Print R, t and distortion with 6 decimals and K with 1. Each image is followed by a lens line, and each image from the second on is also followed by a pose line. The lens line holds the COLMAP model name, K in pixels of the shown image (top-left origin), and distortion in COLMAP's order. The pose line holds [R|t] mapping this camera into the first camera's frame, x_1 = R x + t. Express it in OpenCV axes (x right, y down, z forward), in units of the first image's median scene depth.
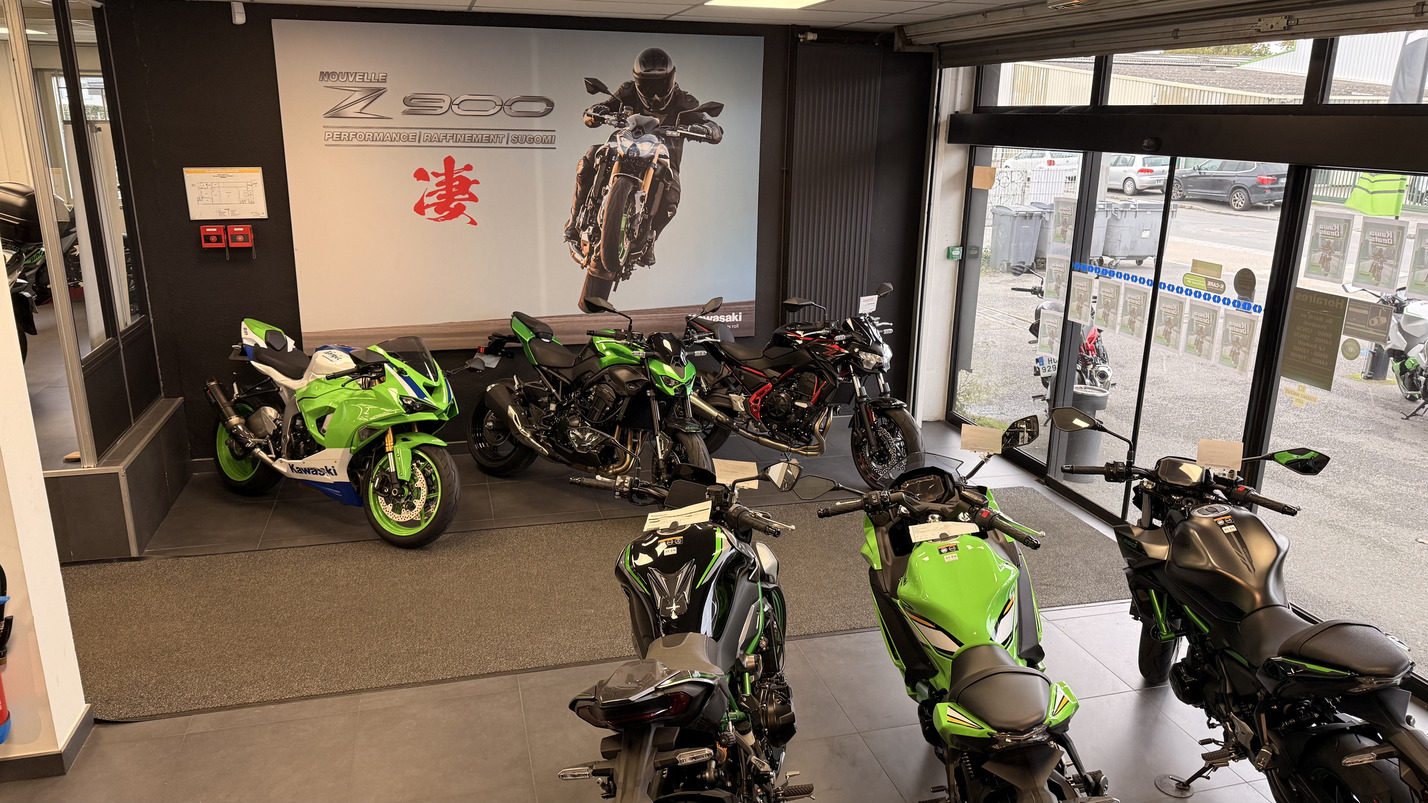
lens RADIAL K [[999.0, 0, 714.0], [0, 999.0, 401.5], [0, 0, 1]] dist [0.083890, -0.107772]
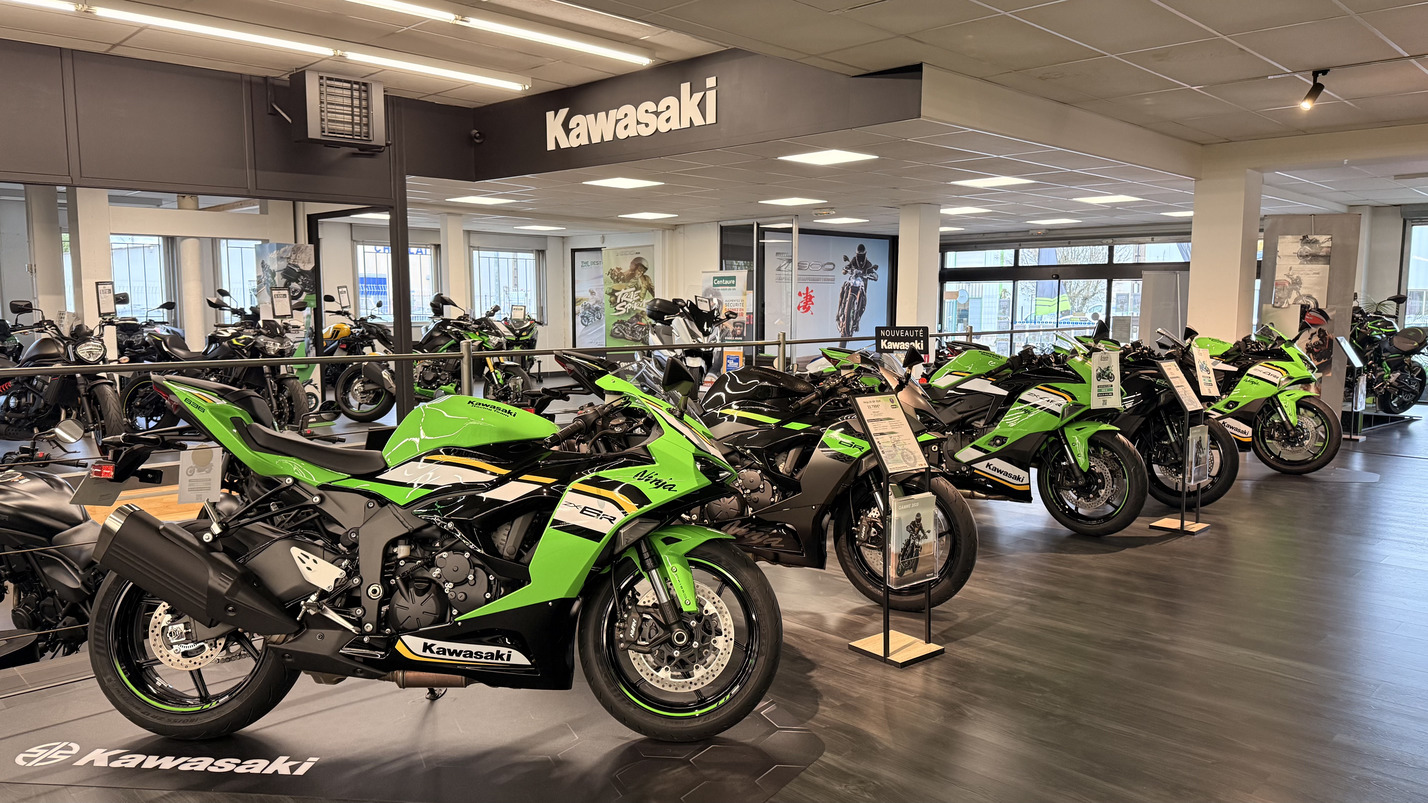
lens RADIAL K [[999.0, 0, 714.0], [0, 999.0, 401.5], [0, 0, 1]] dist [0.083890, -0.107772]
pose [[0.867109, -0.066418, 0.493671, -1.636354], [0.148742, 0.980379, -0.129358, 0.298694], [-0.475392, 0.185597, 0.859974, -0.888086]]
